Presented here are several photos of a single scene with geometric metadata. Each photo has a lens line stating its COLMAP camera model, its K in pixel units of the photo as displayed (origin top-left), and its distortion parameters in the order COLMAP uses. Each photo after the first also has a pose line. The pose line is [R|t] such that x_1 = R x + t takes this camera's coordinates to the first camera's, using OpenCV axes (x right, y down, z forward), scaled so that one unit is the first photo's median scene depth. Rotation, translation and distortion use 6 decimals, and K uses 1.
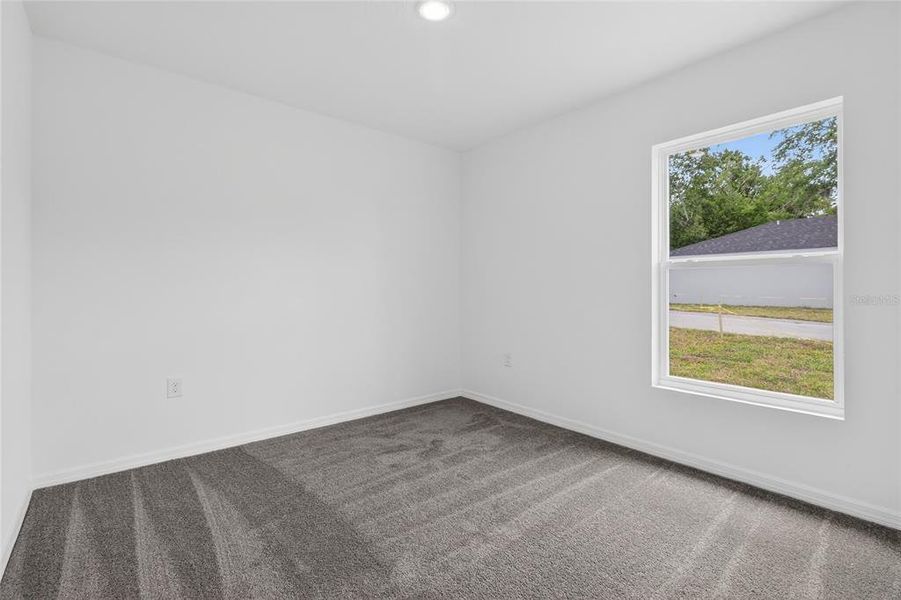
lens RADIAL K [[413.6, 0, 445.9], [0, 413.6, 294.7], [0, 0, 1]] dist [0.003950, -0.000017]
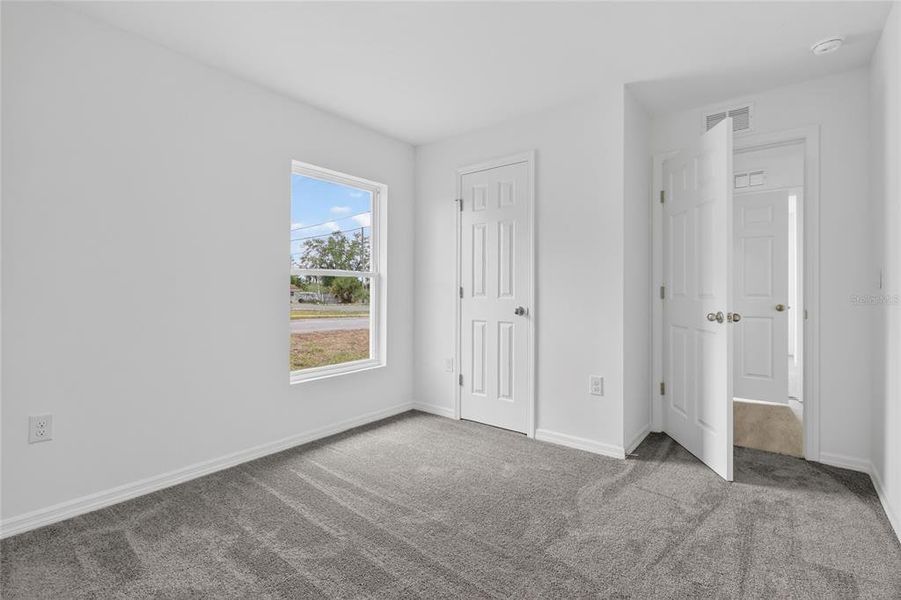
lens RADIAL K [[413.6, 0, 444.4], [0, 413.6, 295.0], [0, 0, 1]] dist [0.003950, -0.000017]
pose [[-0.210571, -0.004329, 0.977569, -0.603958], [0.008545, 0.999944, 0.006269, -0.010840], [-0.977541, 0.009673, -0.210522, 0.802322]]
